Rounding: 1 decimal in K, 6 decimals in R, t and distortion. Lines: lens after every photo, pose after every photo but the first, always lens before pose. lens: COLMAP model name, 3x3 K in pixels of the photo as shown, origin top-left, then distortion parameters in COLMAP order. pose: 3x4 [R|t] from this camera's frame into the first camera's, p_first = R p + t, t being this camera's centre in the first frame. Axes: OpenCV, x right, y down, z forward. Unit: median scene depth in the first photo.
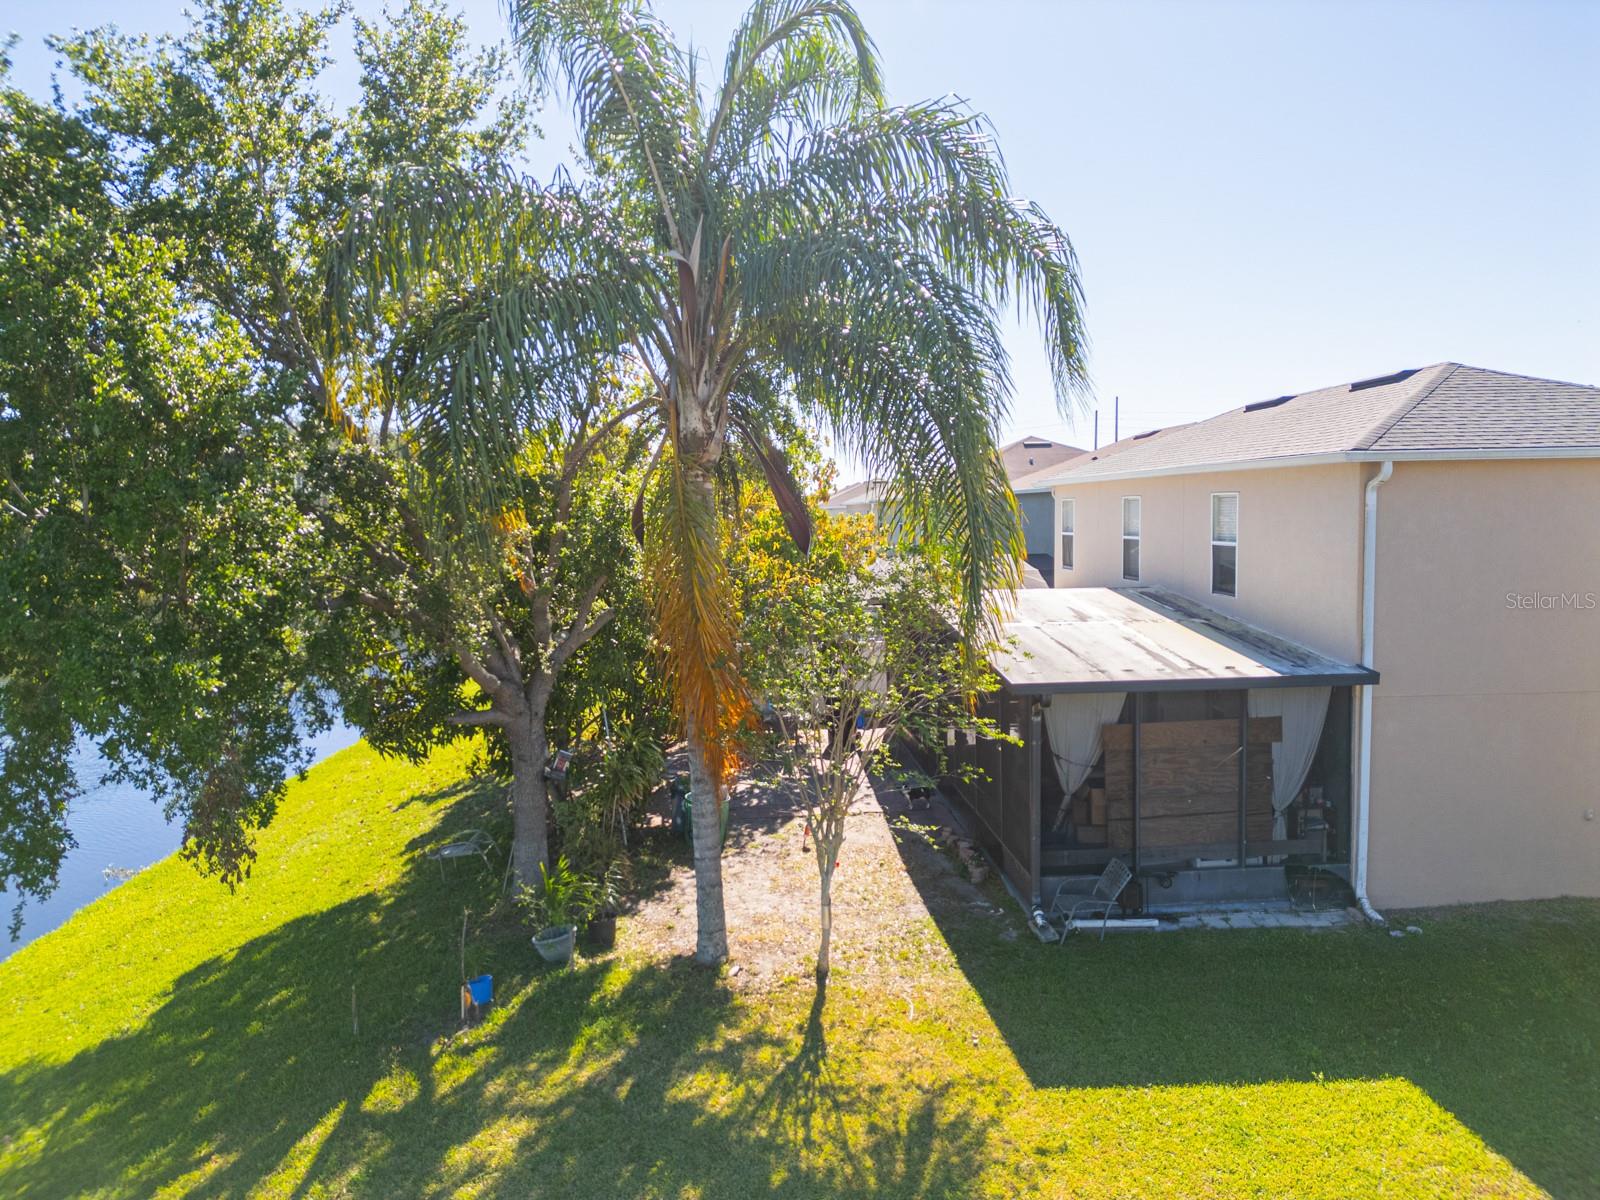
lens RADIAL K [[1114.6, 0, 798.0], [0, 1114.6, 599.7], [0, 0, 1]] dist [0.075133, -0.070170]
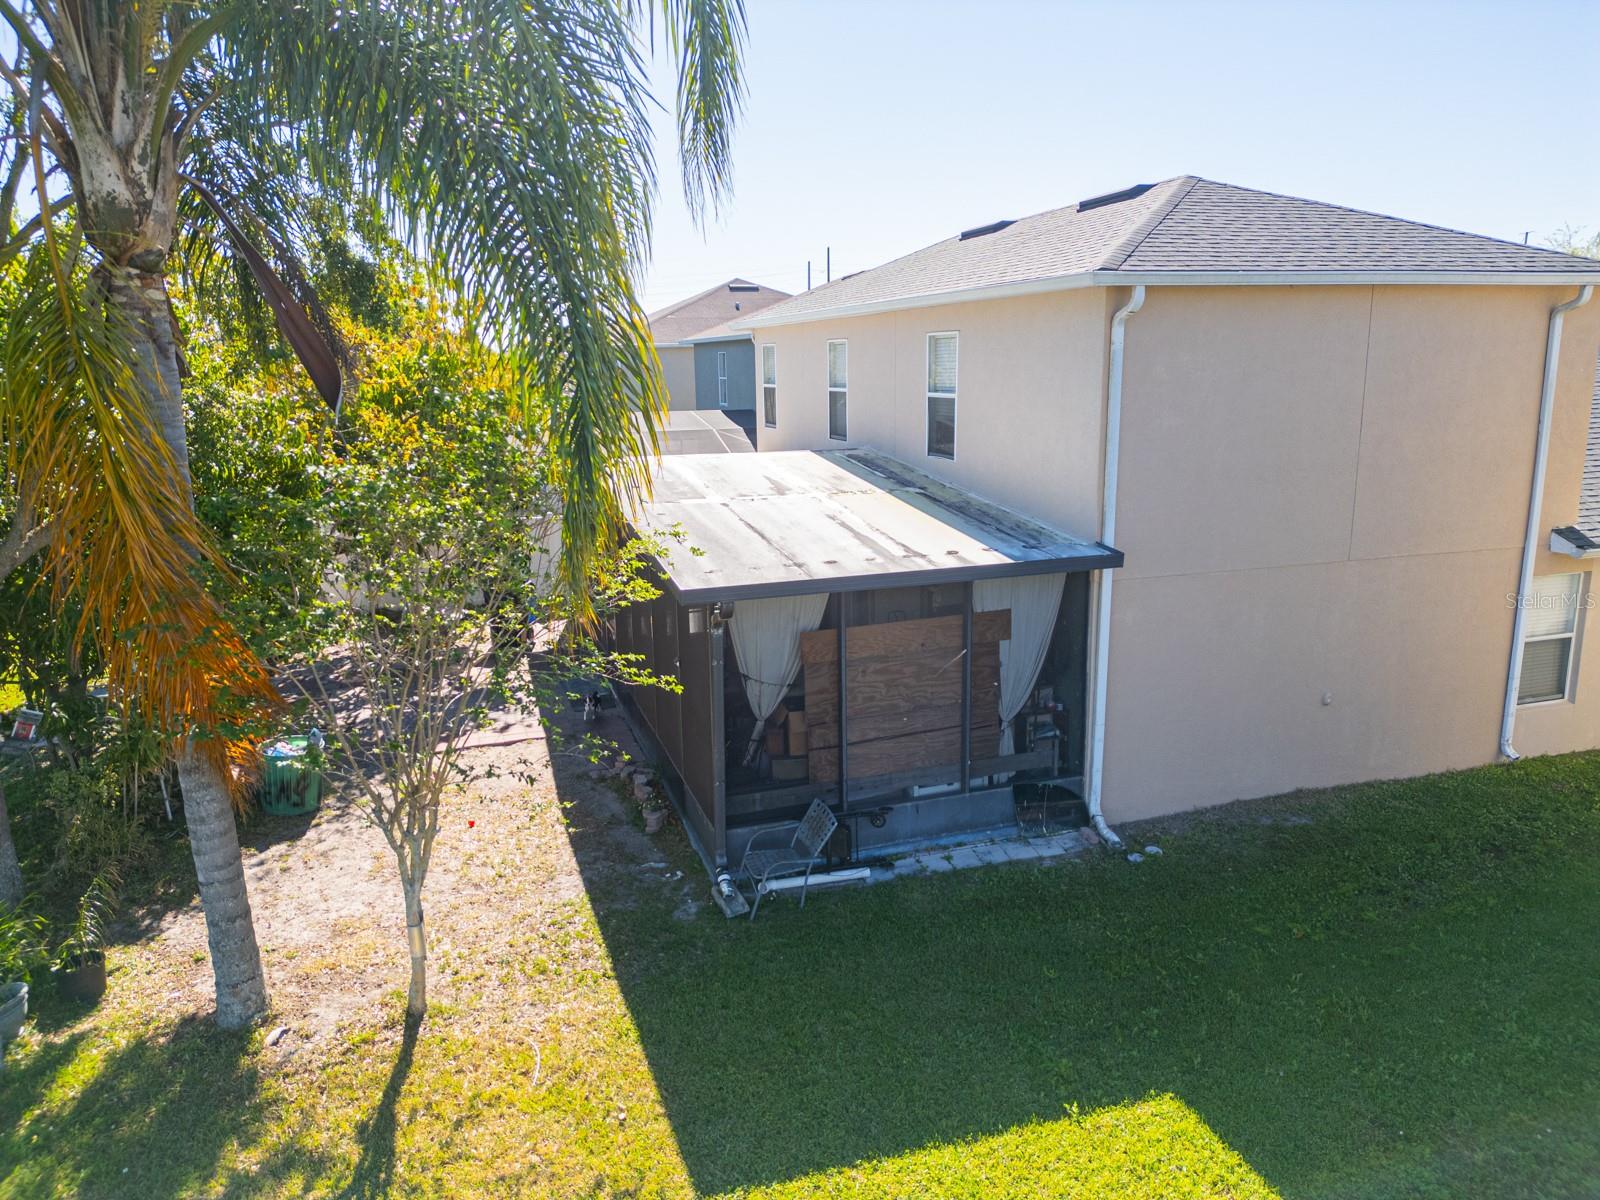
lens RADIAL K [[1114.6, 0, 798.0], [0, 1114.6, 599.7], [0, 0, 1]] dist [0.075133, -0.070170]
pose [[0.969576, -0.049505, 0.239734, 0.086431], [0.019061, 0.991632, 0.127682, -0.009358], [-0.244049, -0.119228, 0.962406, 0.262293]]
